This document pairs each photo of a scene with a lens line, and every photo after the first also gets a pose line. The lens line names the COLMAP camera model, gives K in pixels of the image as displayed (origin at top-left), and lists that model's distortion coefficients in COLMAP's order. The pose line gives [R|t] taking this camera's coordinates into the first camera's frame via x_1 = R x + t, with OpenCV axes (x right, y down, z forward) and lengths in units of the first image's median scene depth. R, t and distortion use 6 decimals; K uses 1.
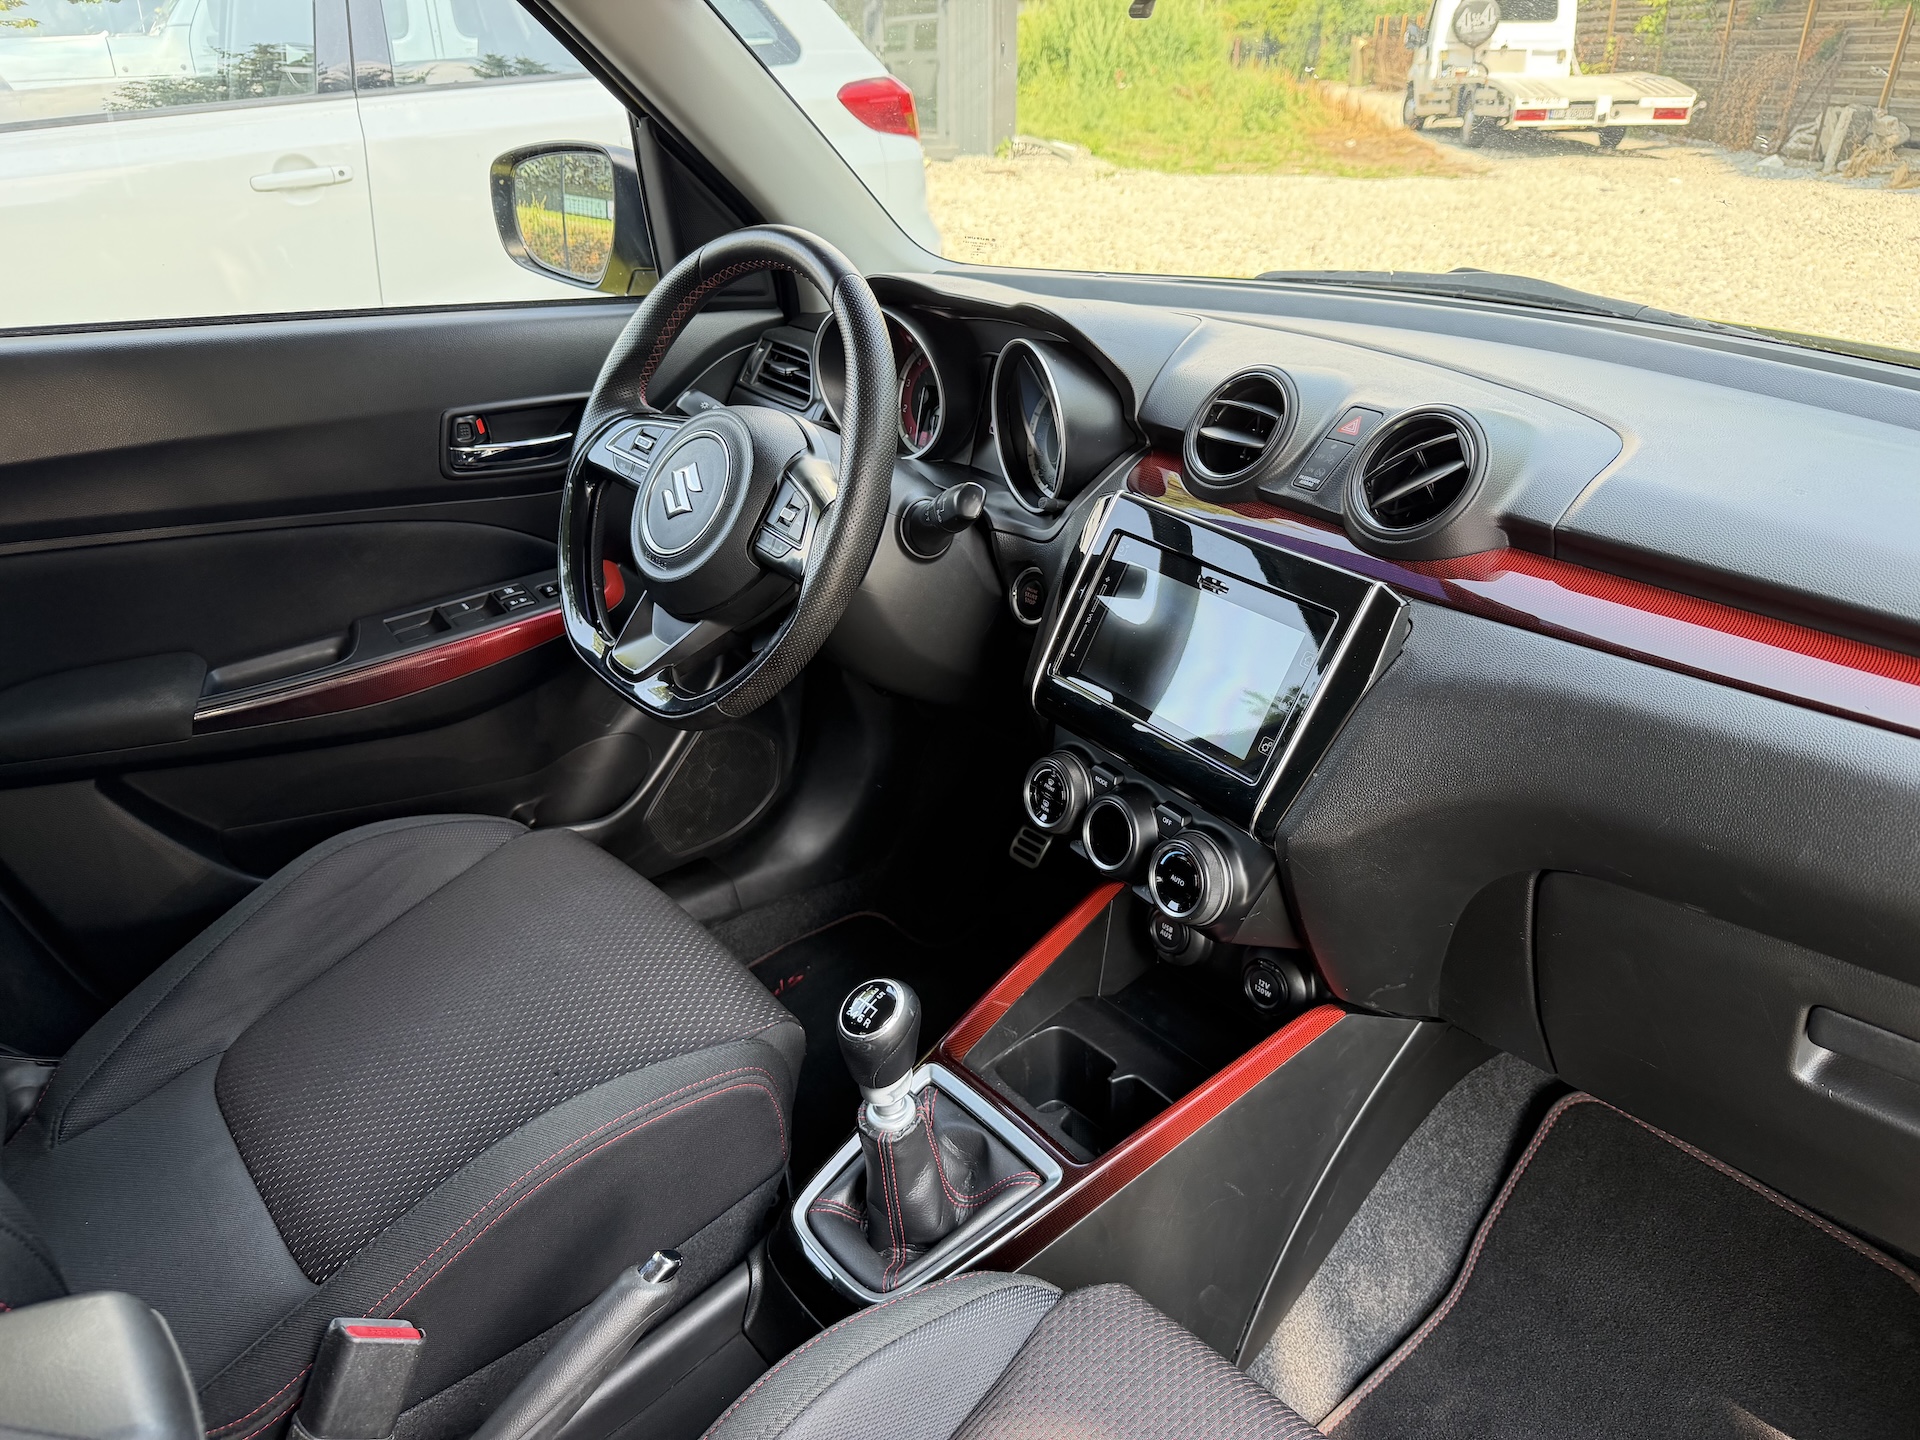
lens RADIAL K [[1337.8, 0, 960.2], [0, 1337.8, 714.2], [0, 0, 1]] dist [0.012206, -0.022208]
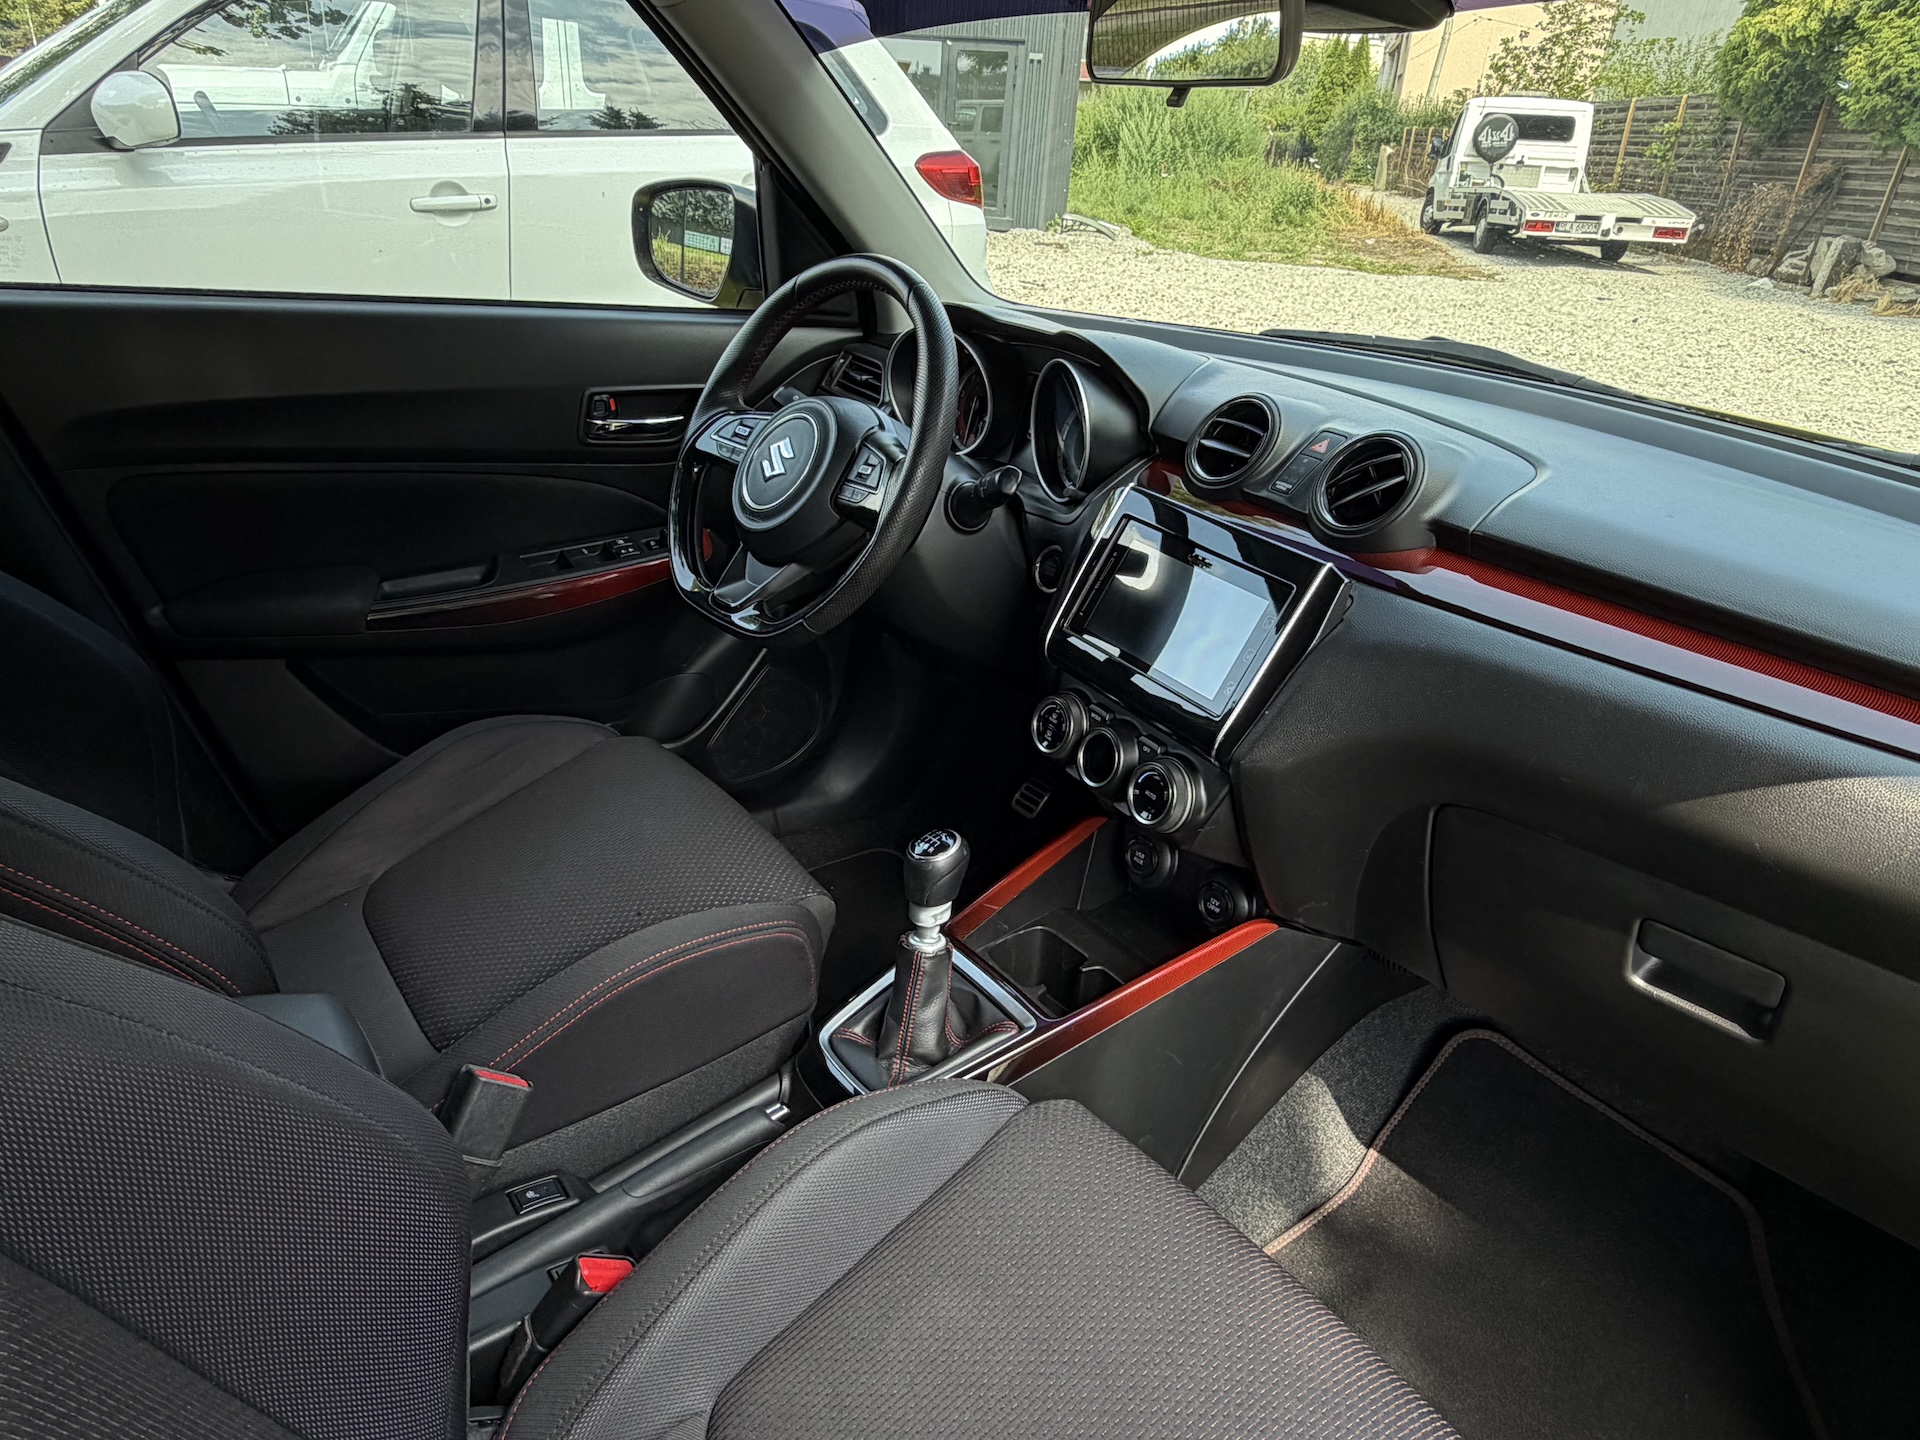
lens RADIAL K [[1249.9, 0, 918.5], [0, 1249.9, 729.3], [0, 0, 1]] dist [-0.007189, 0.005273]
pose [[0.995598, 0.084424, -0.040701, -0.007546], [-0.084971, 0.996313, -0.011885, 0.073134], [0.039547, 0.015291, 0.999101, -0.130616]]
